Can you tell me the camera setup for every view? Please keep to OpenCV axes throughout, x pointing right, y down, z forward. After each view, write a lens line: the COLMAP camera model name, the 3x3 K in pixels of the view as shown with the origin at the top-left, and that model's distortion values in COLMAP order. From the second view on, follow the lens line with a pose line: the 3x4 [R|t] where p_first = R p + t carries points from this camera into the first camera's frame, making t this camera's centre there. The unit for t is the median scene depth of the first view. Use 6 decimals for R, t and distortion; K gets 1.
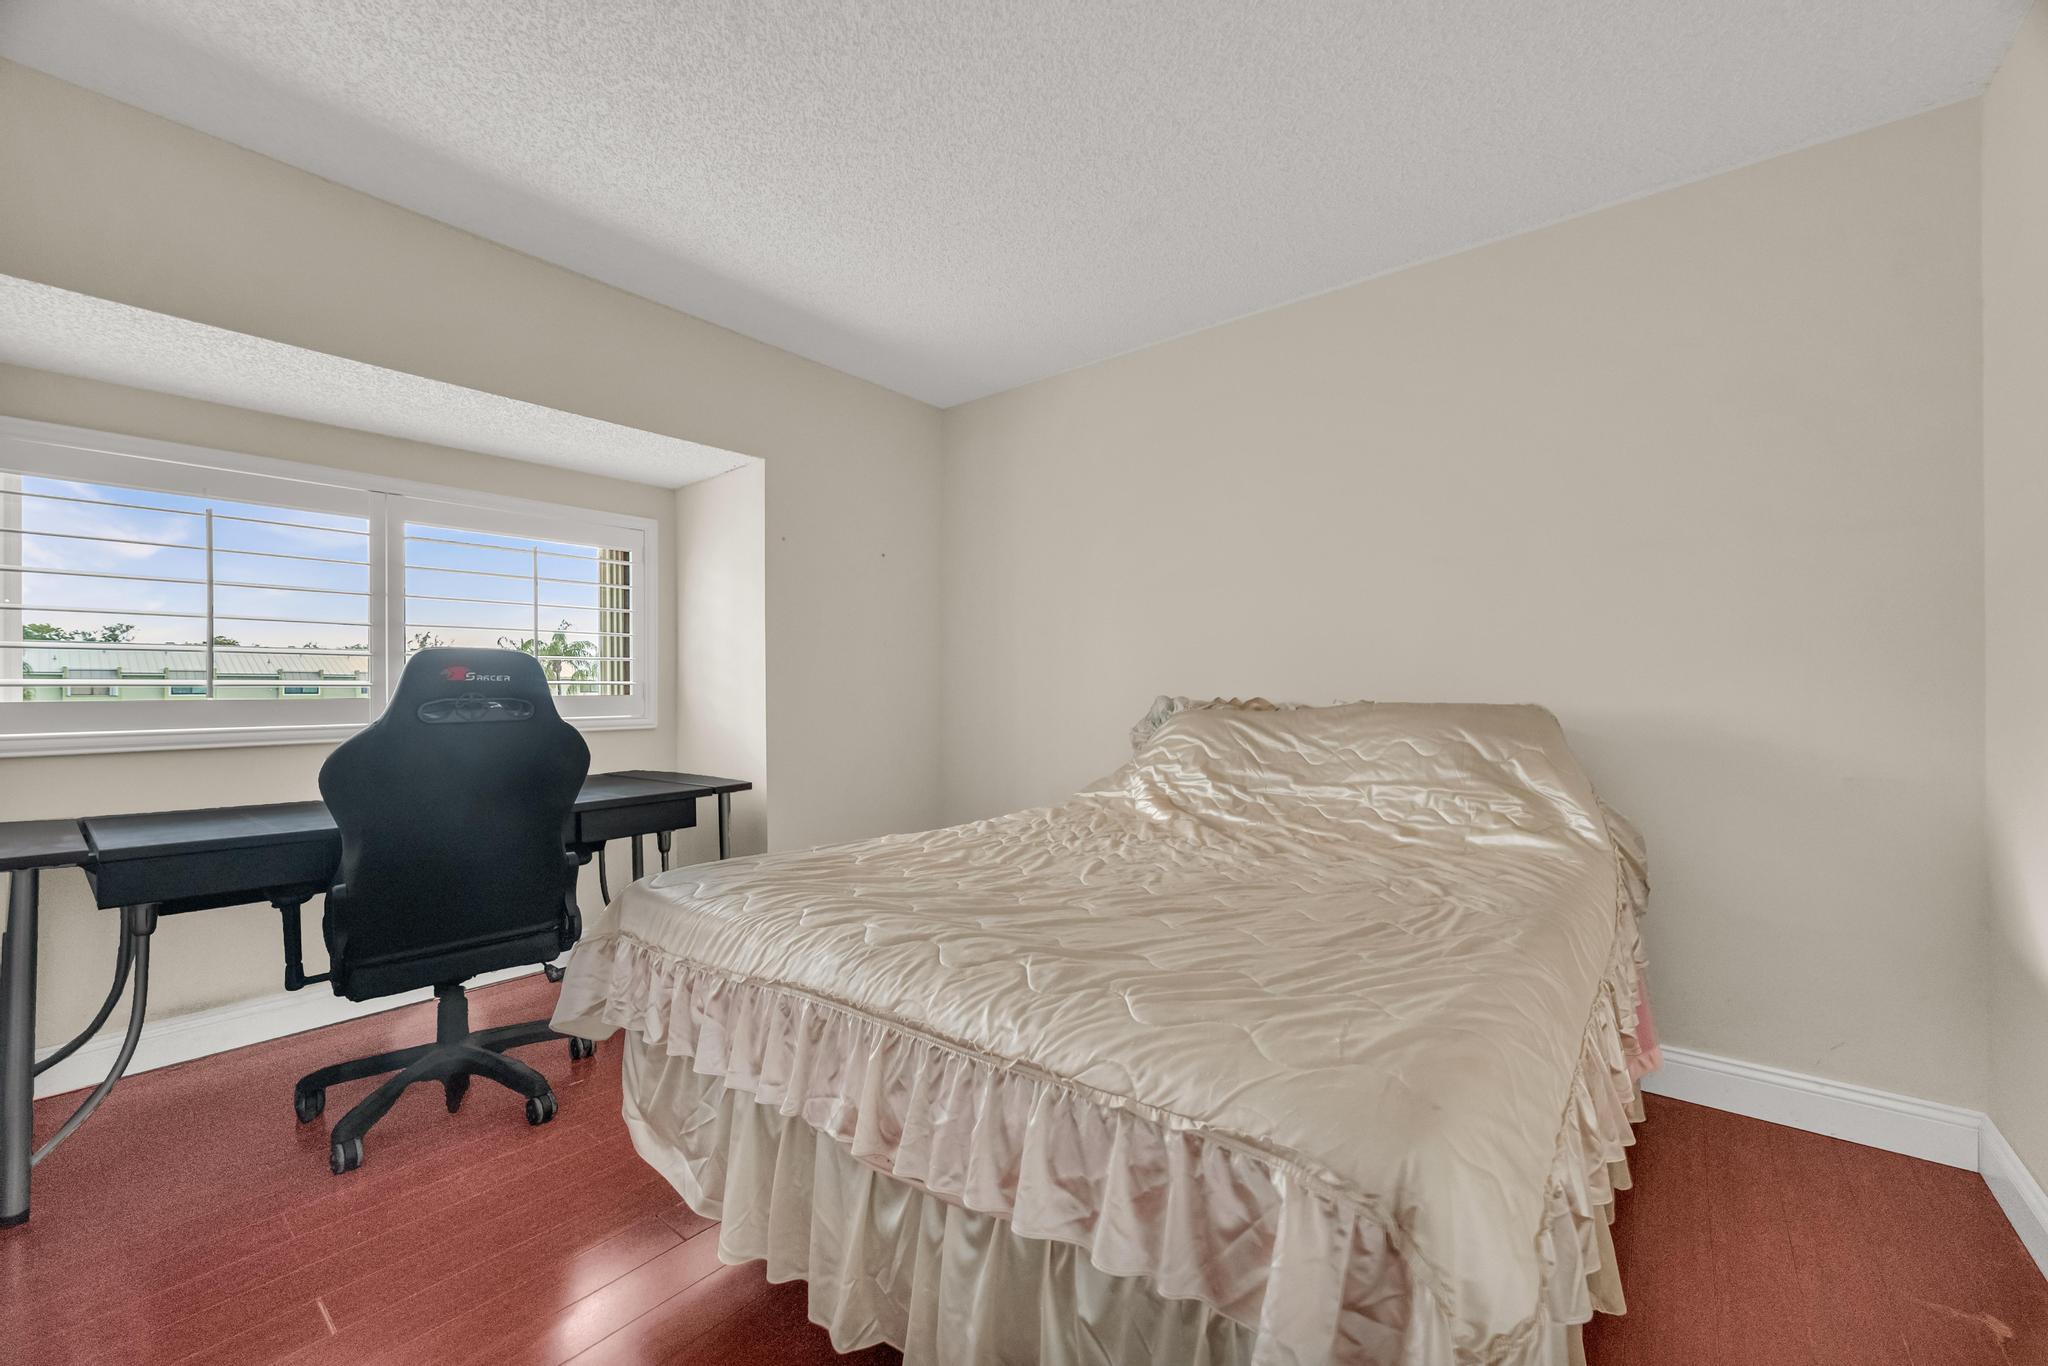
lens RADIAL K [[827.8, 0, 1019.0], [0, 827.8, 683.3], [0, 0, 1]] dist [0.014073, -0.000058]
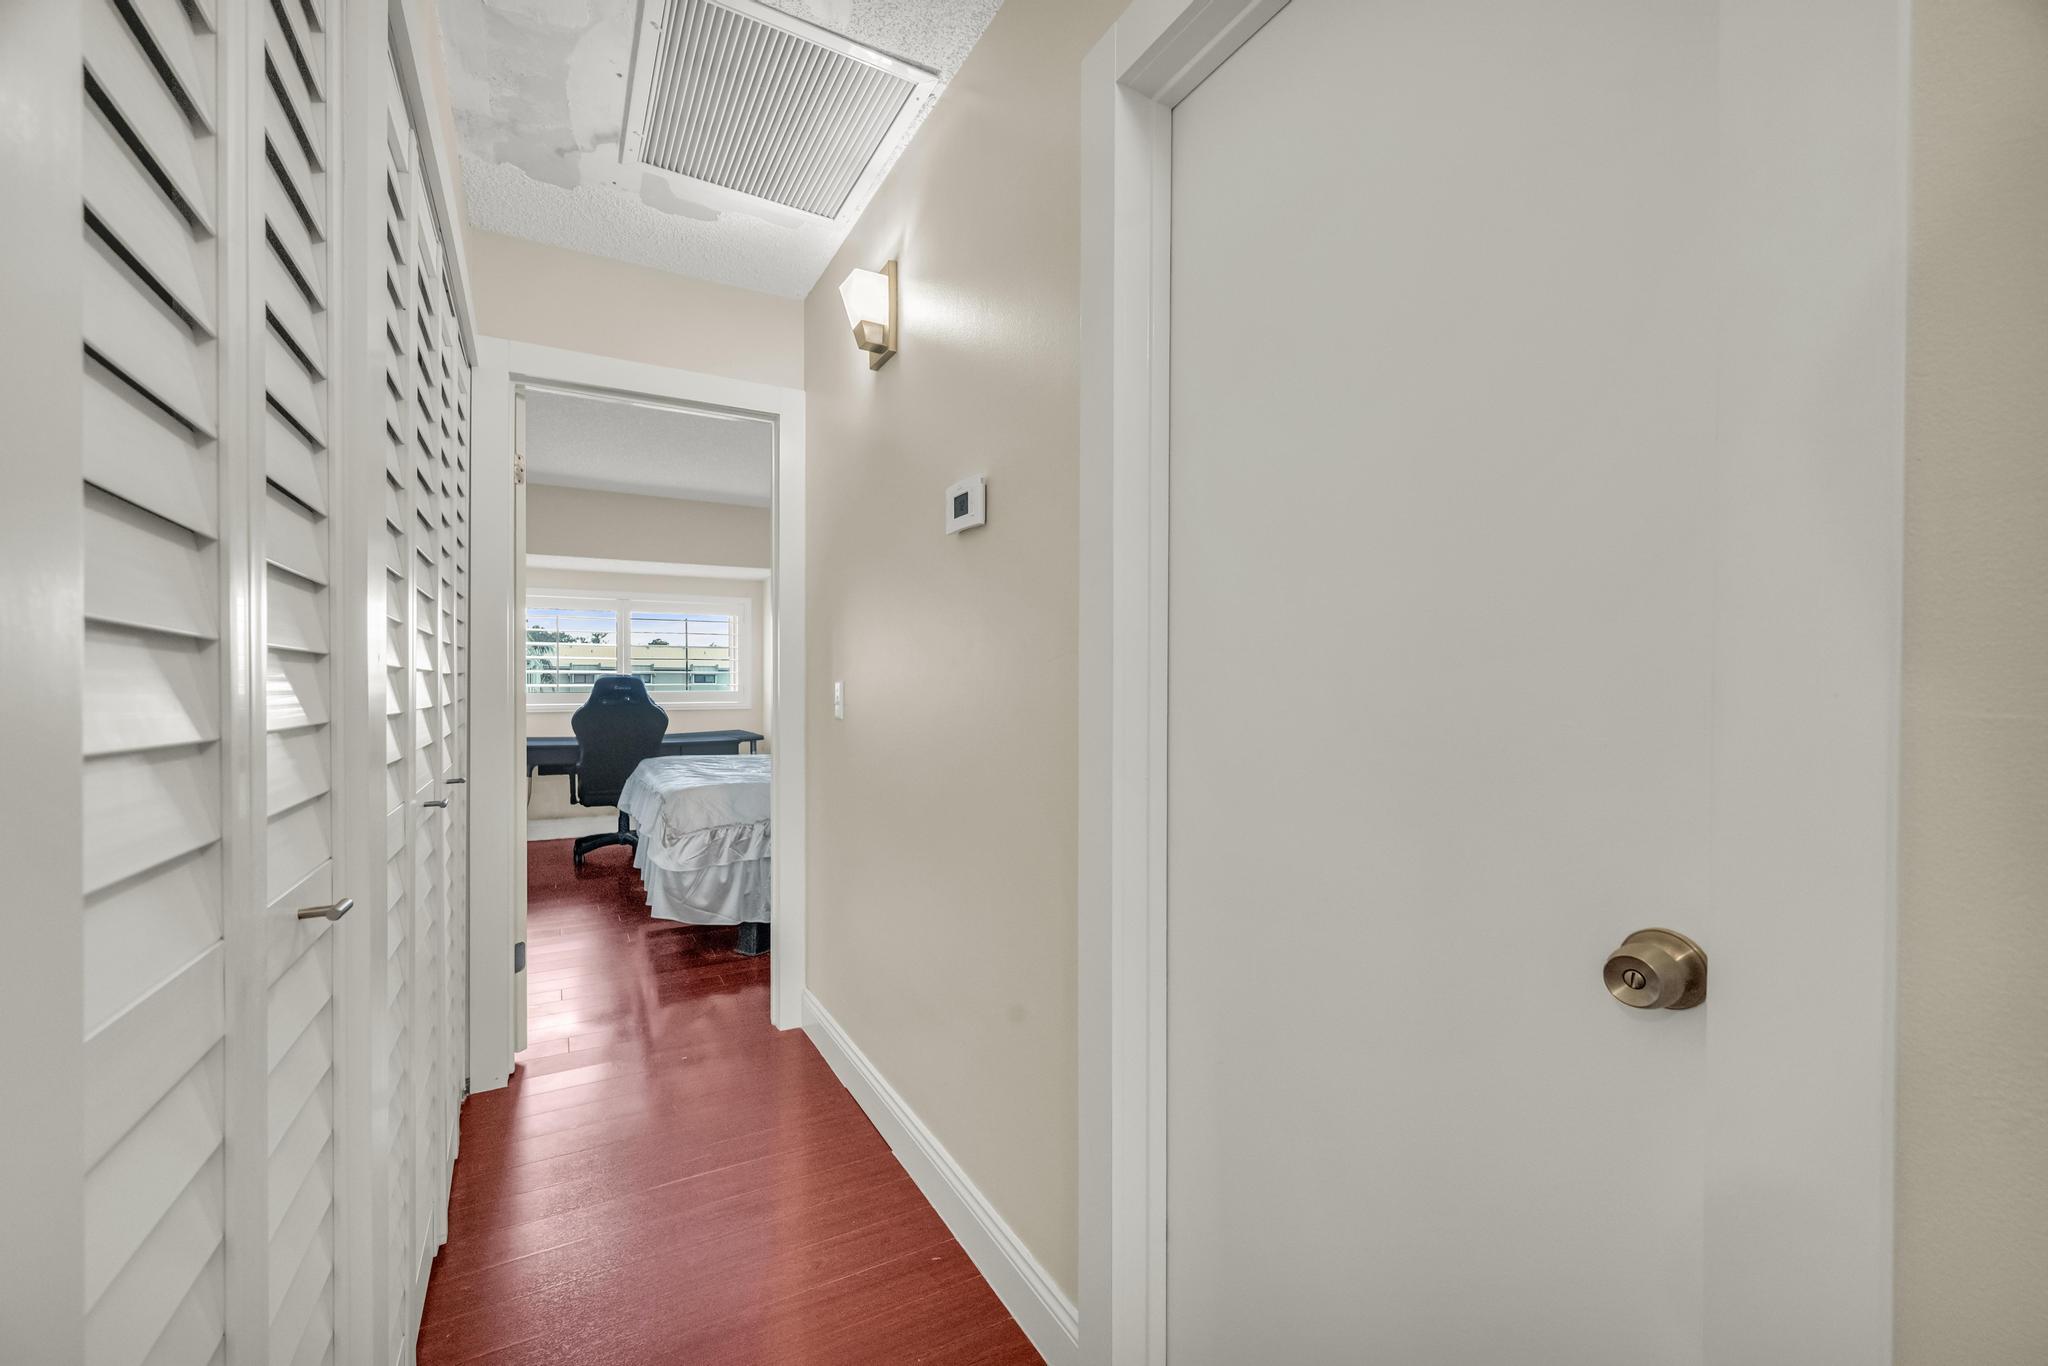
lens RADIAL K [[827.8, 0, 1019.0], [0, 827.8, 683.3], [0, 0, 1]] dist [0.014073, -0.000058]
pose [[0.935086, 0.006370, -0.354364, 1.044689], [-0.001517, 0.999901, 0.013971, -0.039512], [0.354418, -0.012526, 0.935003, -0.713057]]
